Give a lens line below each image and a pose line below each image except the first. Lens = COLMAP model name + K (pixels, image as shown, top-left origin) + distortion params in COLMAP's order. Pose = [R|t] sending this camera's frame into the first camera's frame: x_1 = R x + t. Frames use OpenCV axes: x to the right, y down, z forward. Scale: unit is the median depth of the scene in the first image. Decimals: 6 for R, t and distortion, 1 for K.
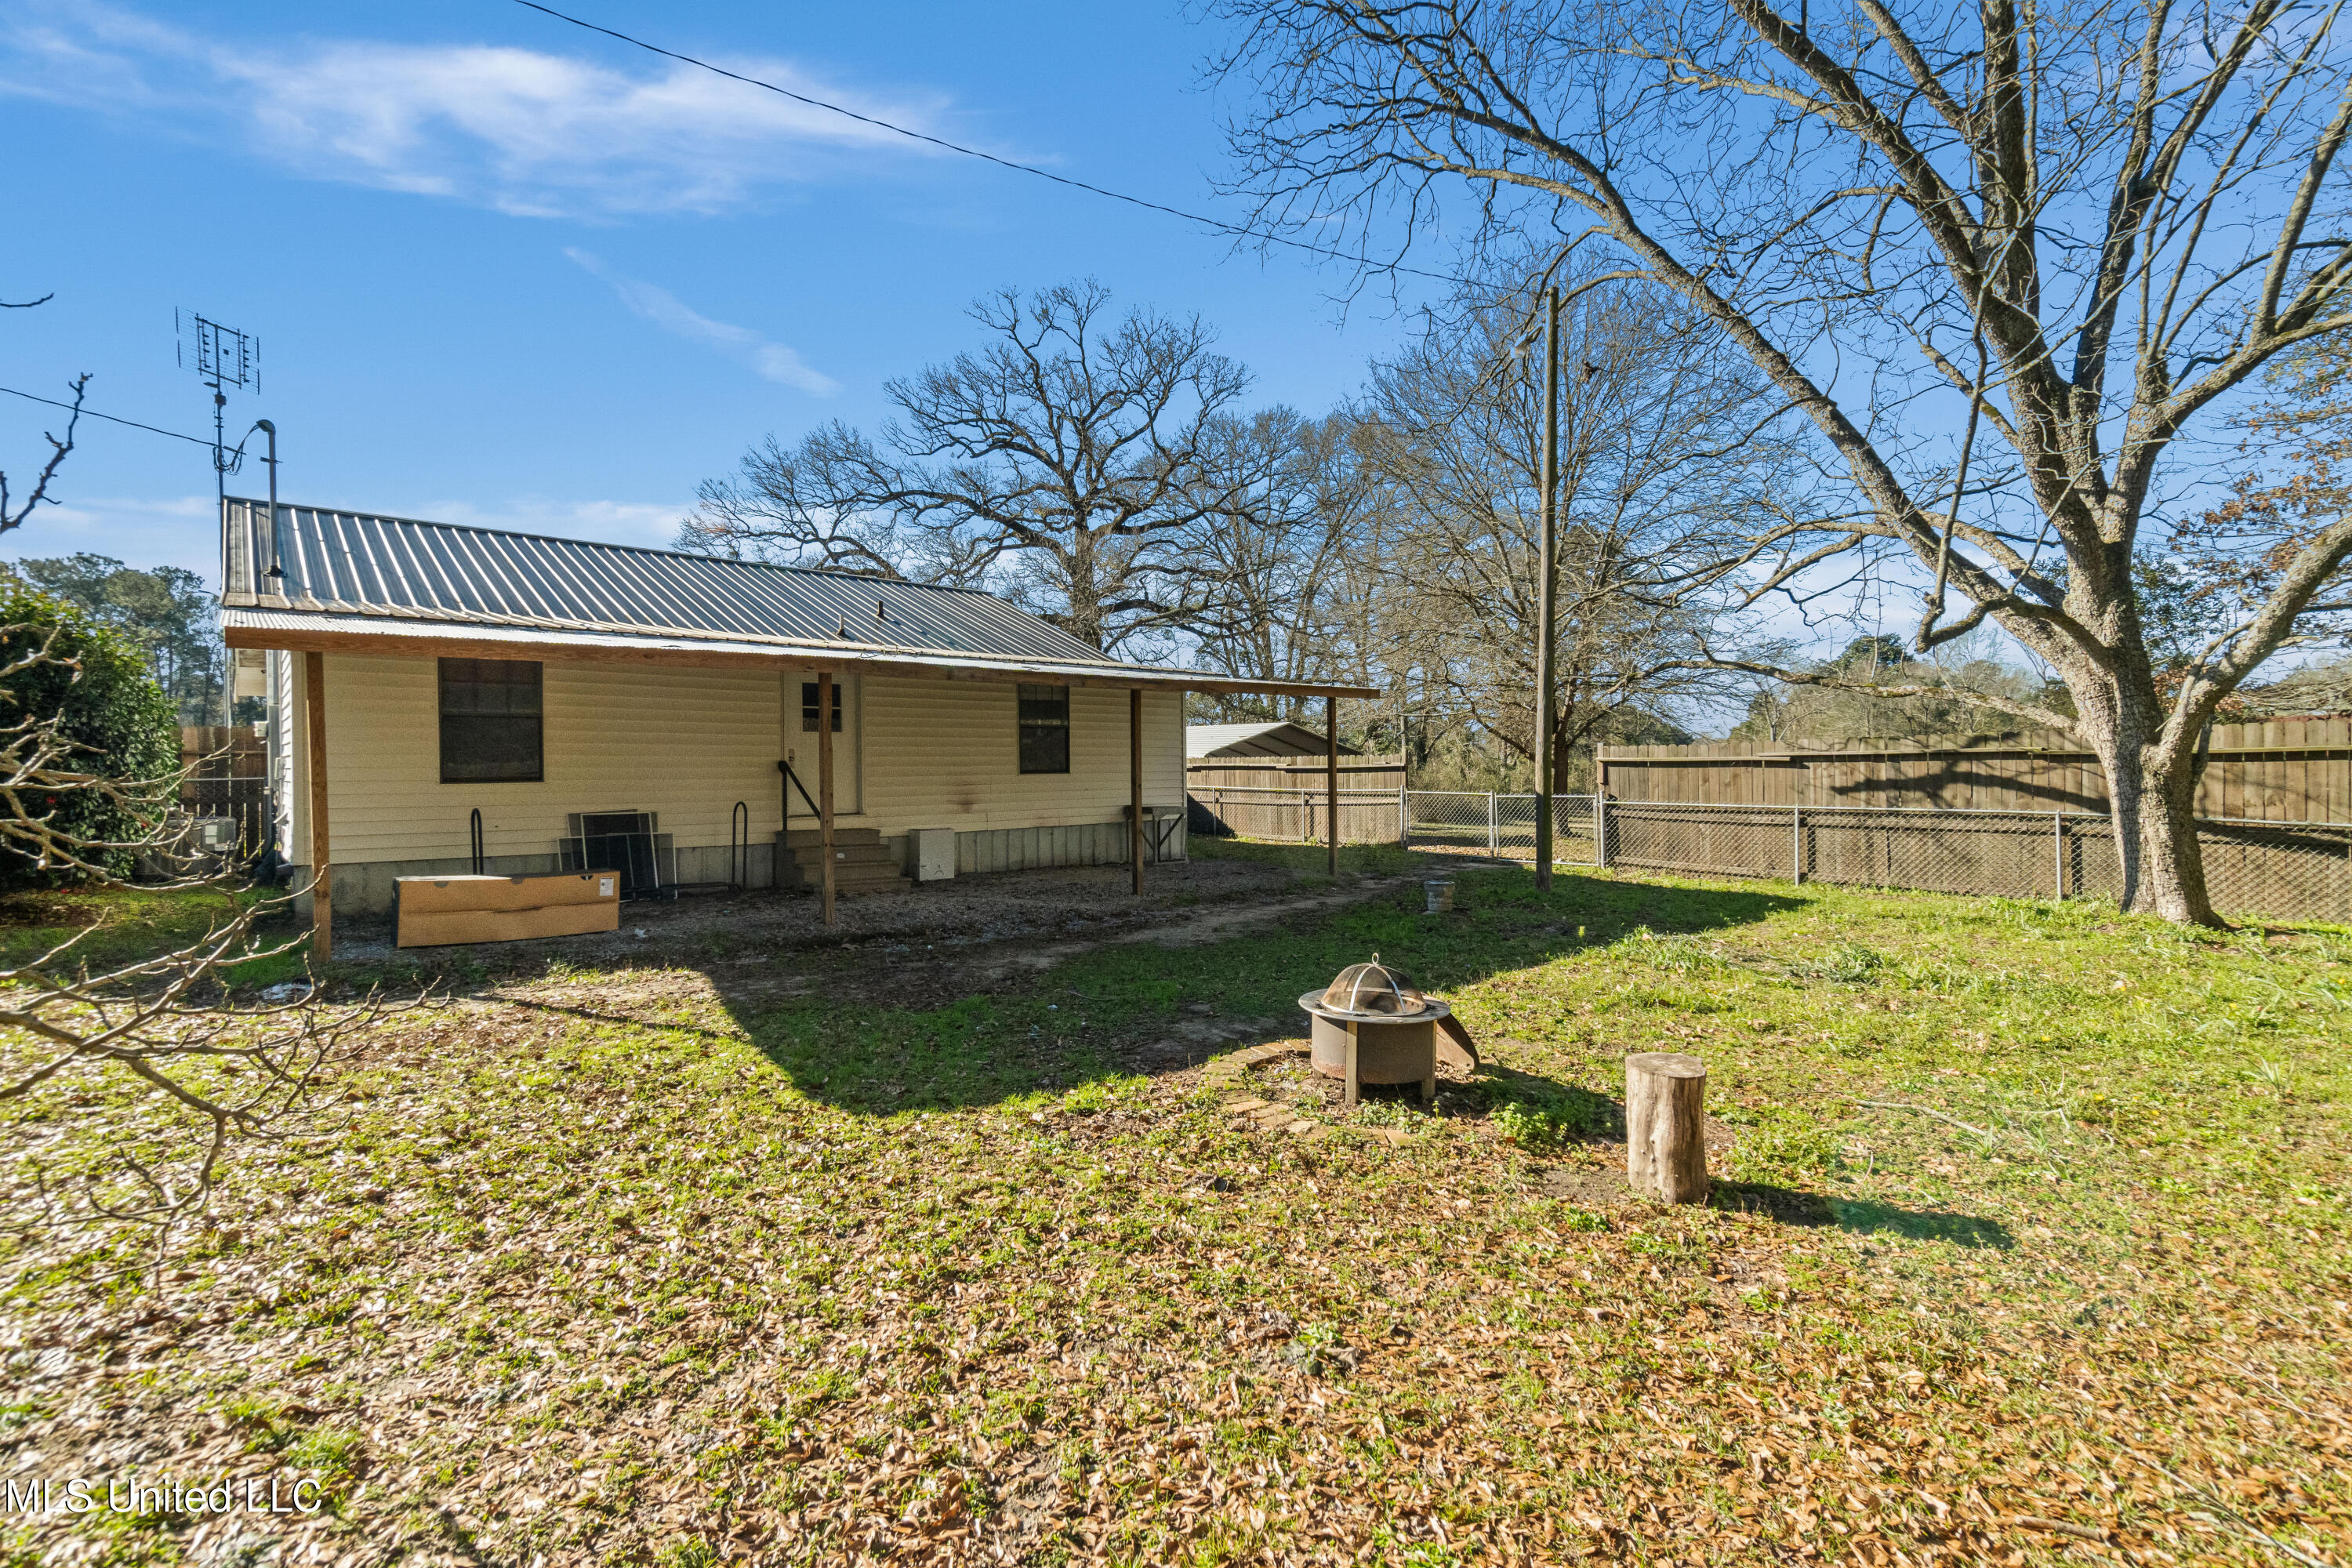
lens RADIAL K [[992.8, 0, 1170.6], [0, 992.8, 773.1], [0, 0, 1]] dist [0.000559, 0.000029]
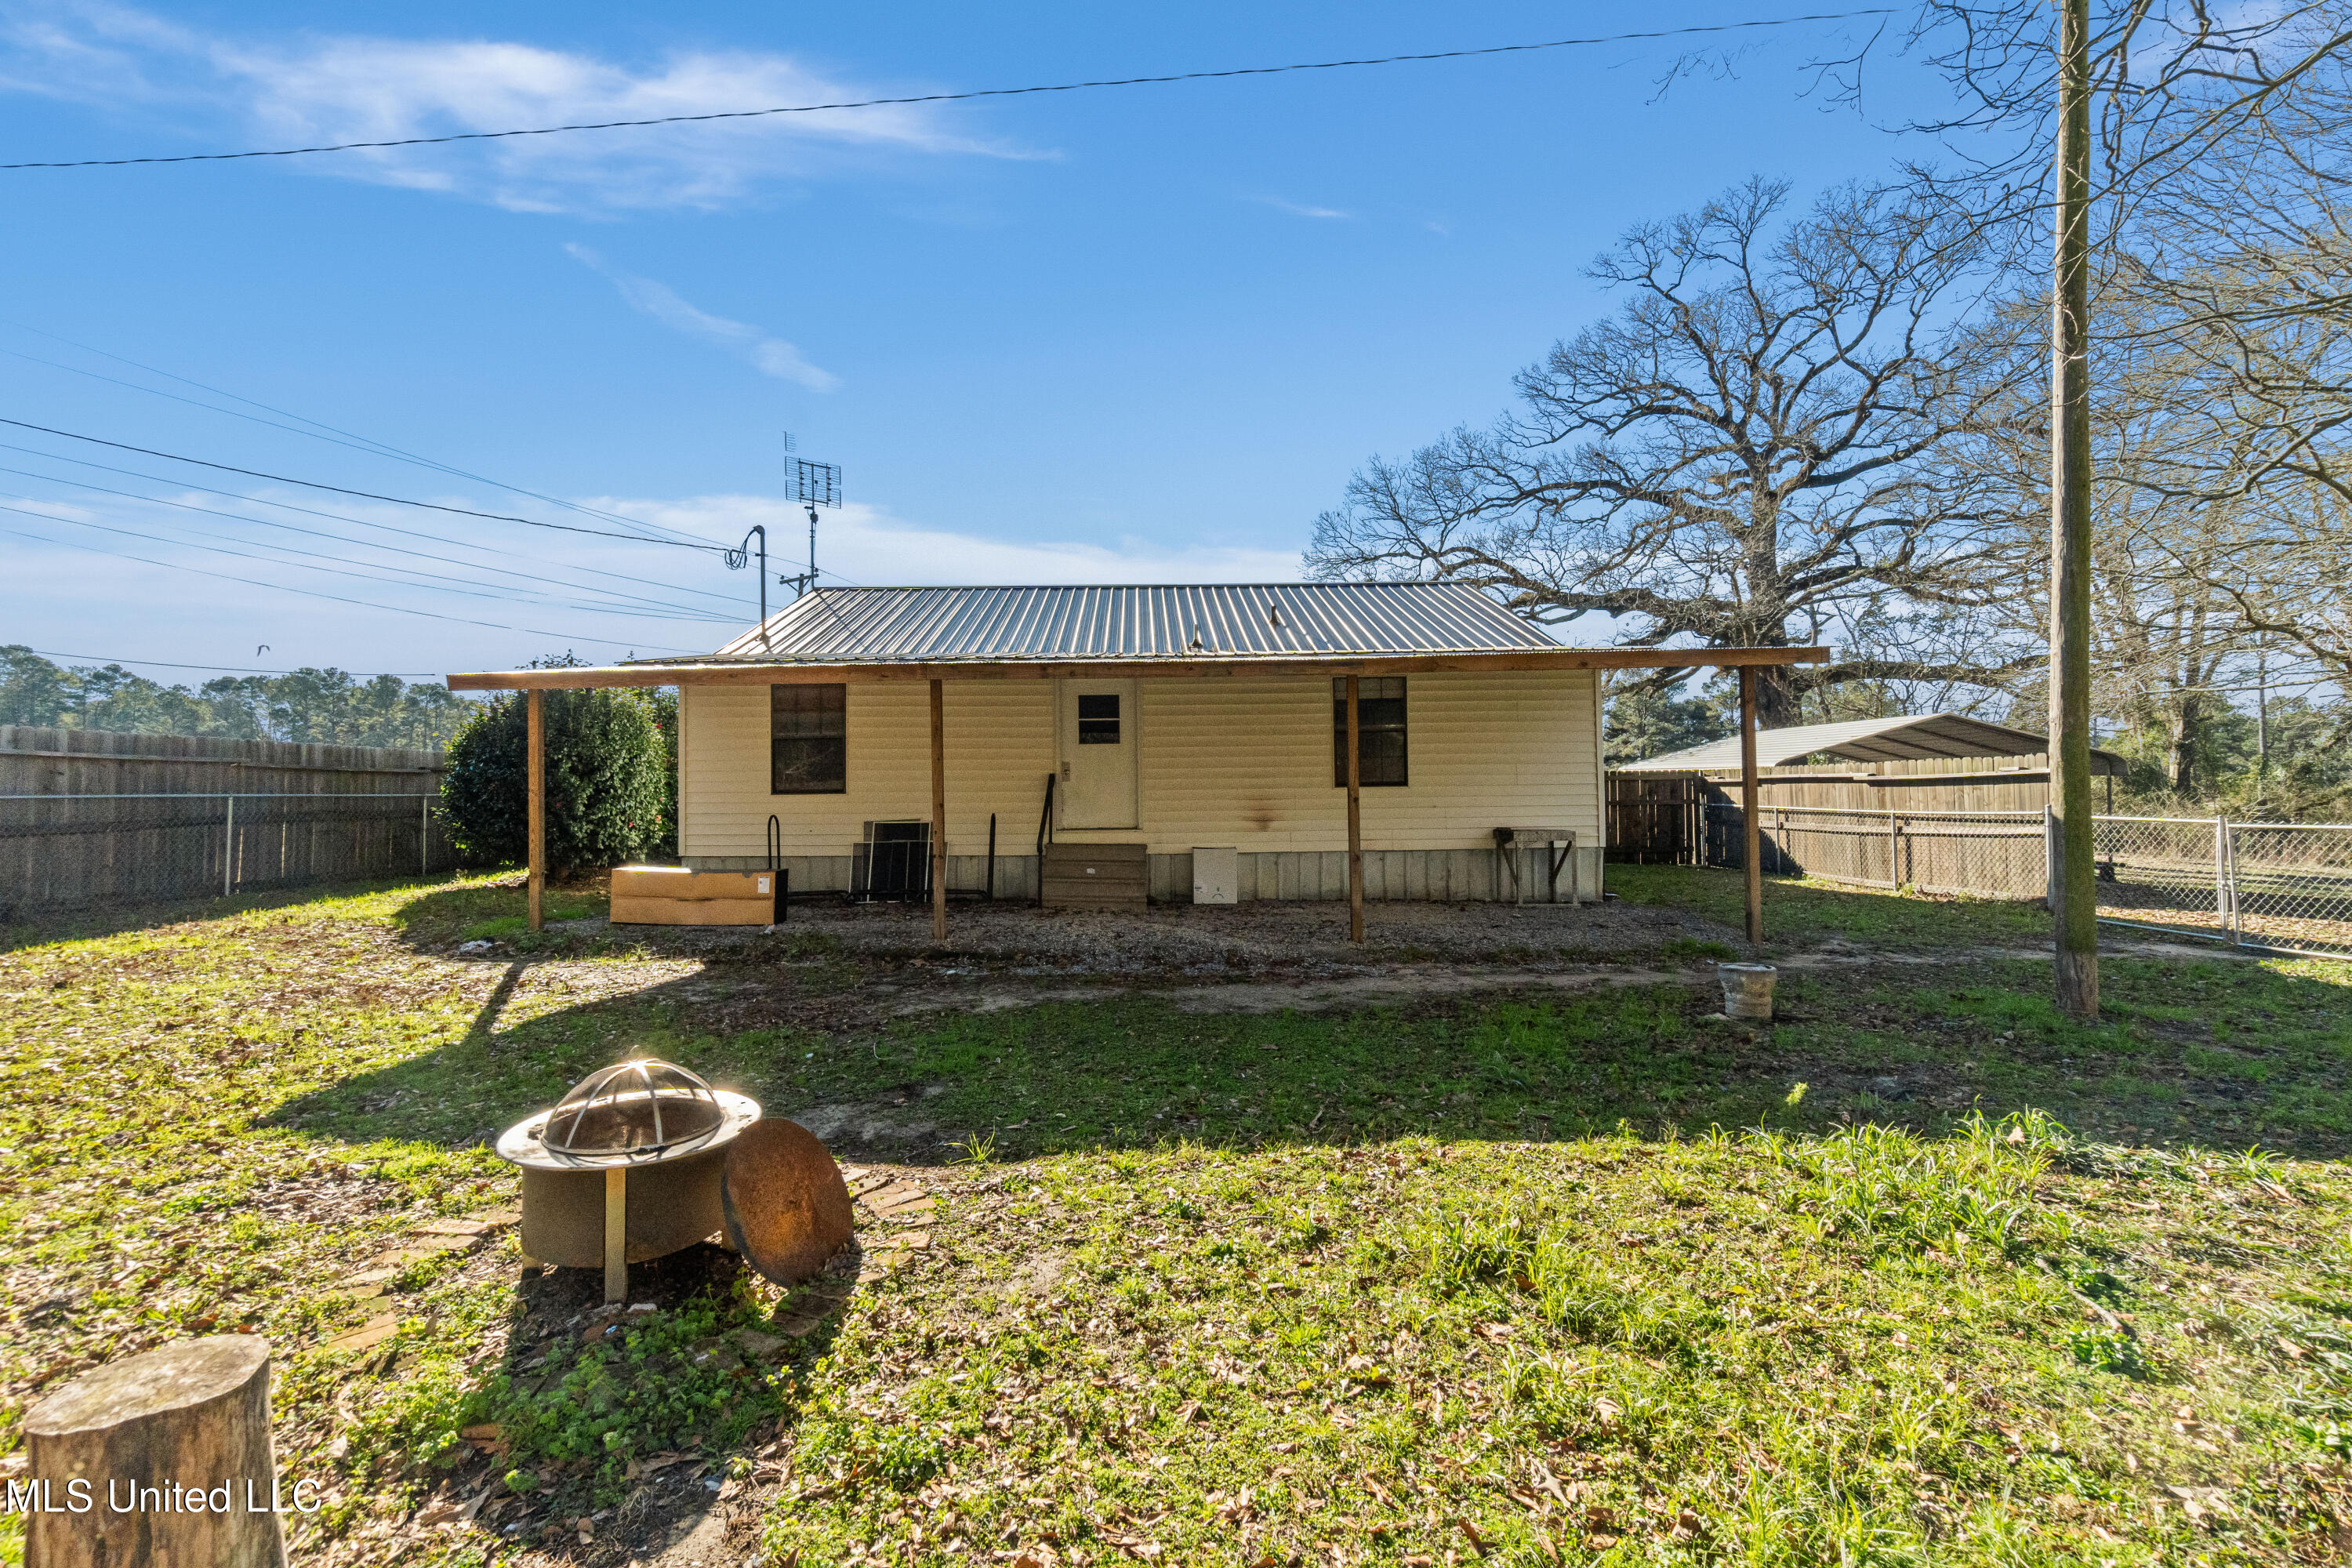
lens RADIAL K [[1005.7, 0, 1176.0], [0, 1005.7, 784.0], [0, 0, 1]] dist [-0.002305, -0.000341]
pose [[0.758109, -0.007931, -0.652079, 0.191982], [0.000856, 0.999937, -0.011167, 0.004923], [0.652127, 0.007908, 0.758068, 0.161870]]
